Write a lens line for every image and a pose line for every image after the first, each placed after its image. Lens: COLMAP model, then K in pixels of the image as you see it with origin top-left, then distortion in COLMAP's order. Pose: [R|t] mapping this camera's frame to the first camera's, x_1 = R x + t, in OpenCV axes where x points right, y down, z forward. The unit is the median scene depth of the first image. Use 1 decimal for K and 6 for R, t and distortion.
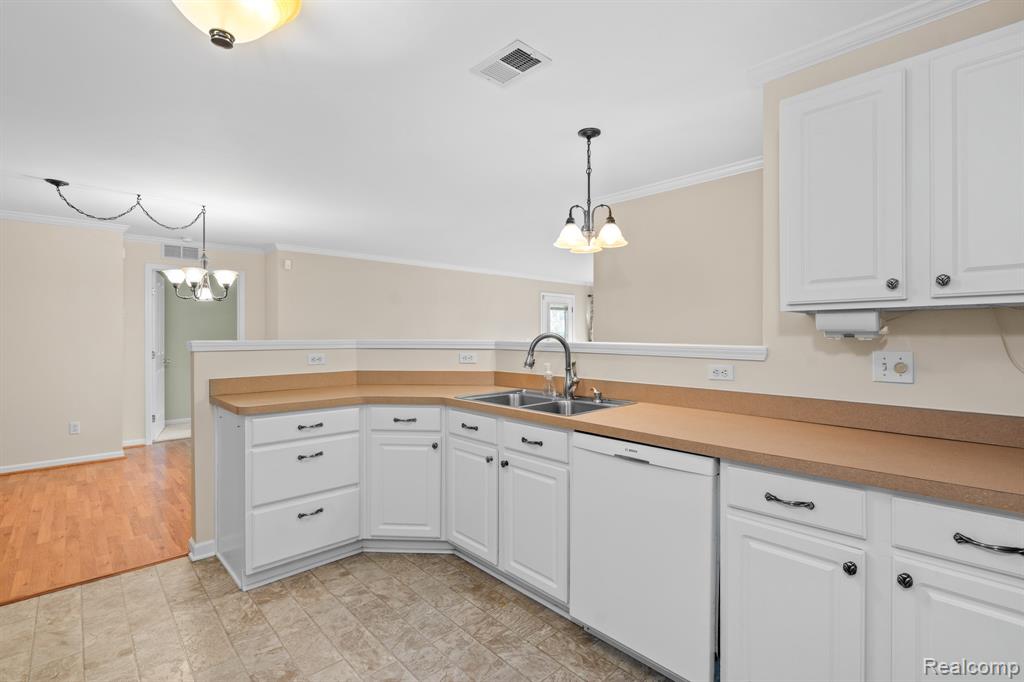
lens RADIAL K [[468.8, 0, 512.7], [0, 468.8, 342.6], [0, 0, 1]] dist [-0.000647, 0.000247]
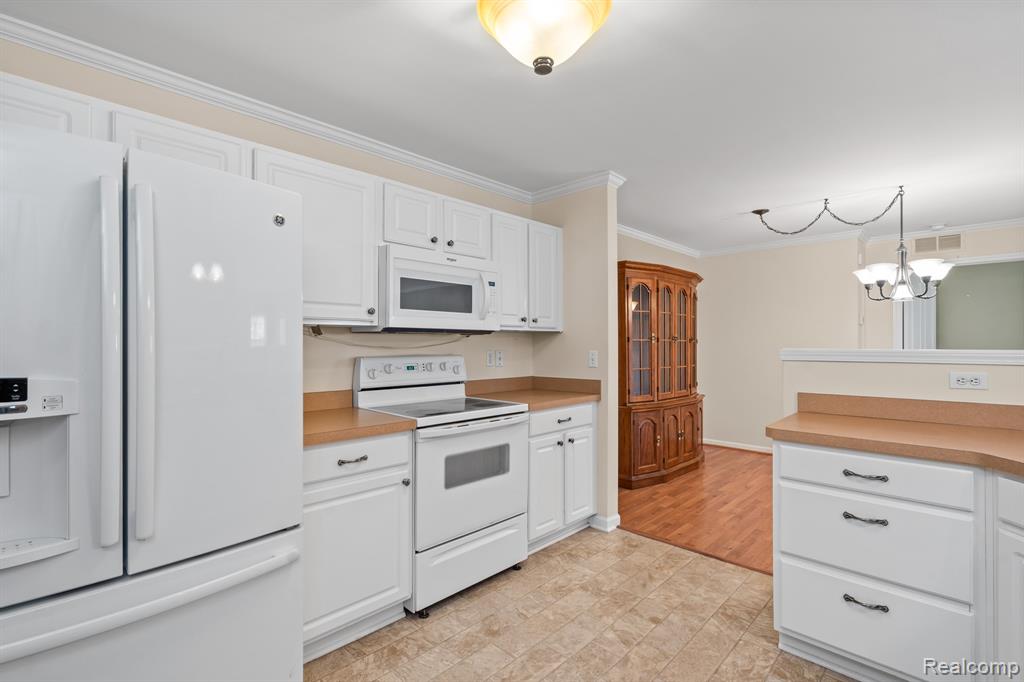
lens RADIAL K [[468.8, 0, 510.7], [0, 468.8, 341.8], [0, 0, 1]] dist [-0.000647, 0.000247]
pose [[0.026556, -0.003404, -0.999642, 0.262250], [-0.009853, 0.999945, -0.003667, -0.011121], [0.999599, 0.009946, 0.026521, 0.505592]]
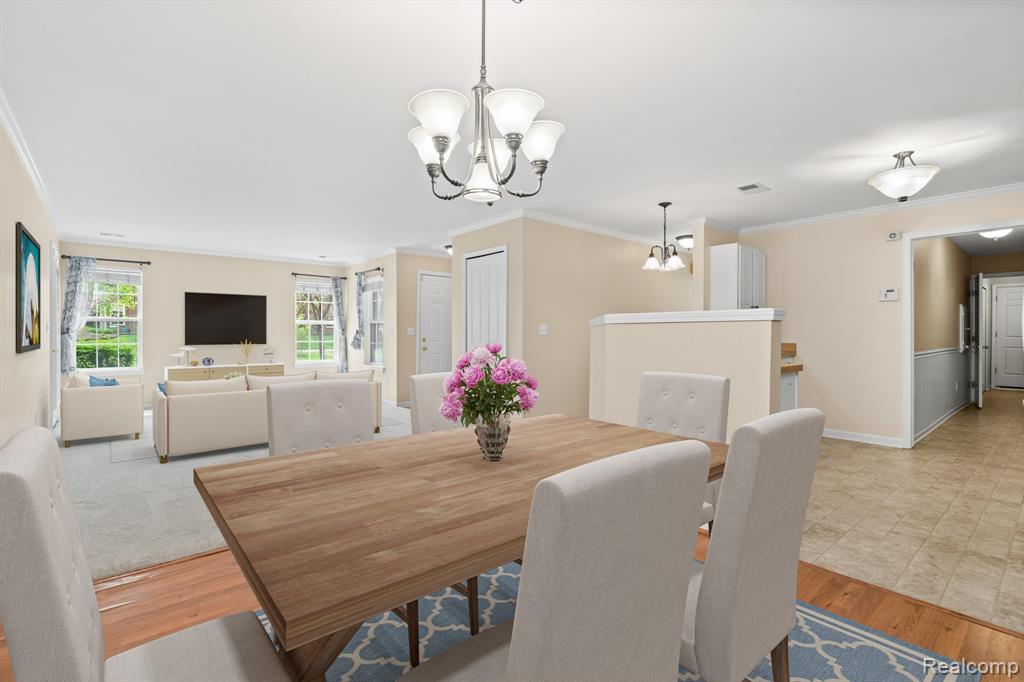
lens RADIAL K [[468.8, 0, 511.4], [0, 468.8, 334.1], [0, 0, 1]] dist [-0.000647, 0.000247]
pose [[0.057031, 0.001858, 0.998371, -1.813915], [0.008951, 0.999957, -0.002372, 0.048479], [-0.998332, 0.009072, 0.057012, 1.662512]]
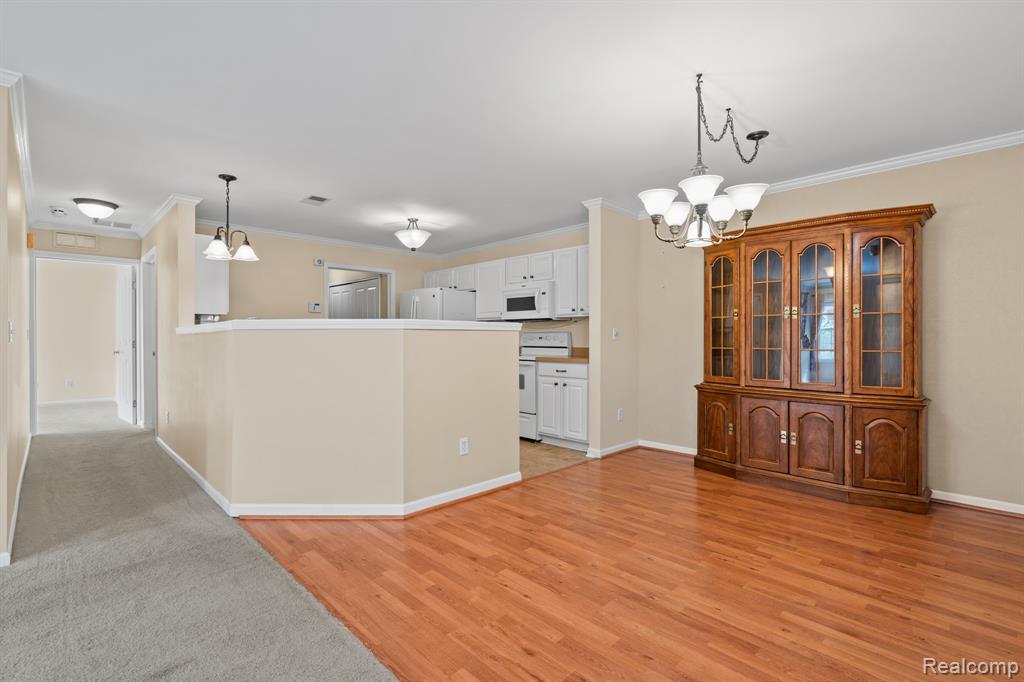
lens RADIAL K [[468.8, 0, 510.7], [0, 468.8, 337.1], [0, 0, 1]] dist [-0.000647, 0.000247]
pose [[-0.999967, -0.000948, -0.008079, -0.751021], [-0.001008, 0.999972, 0.007412, 0.029549], [0.008071, 0.007420, -0.999940, 2.718822]]
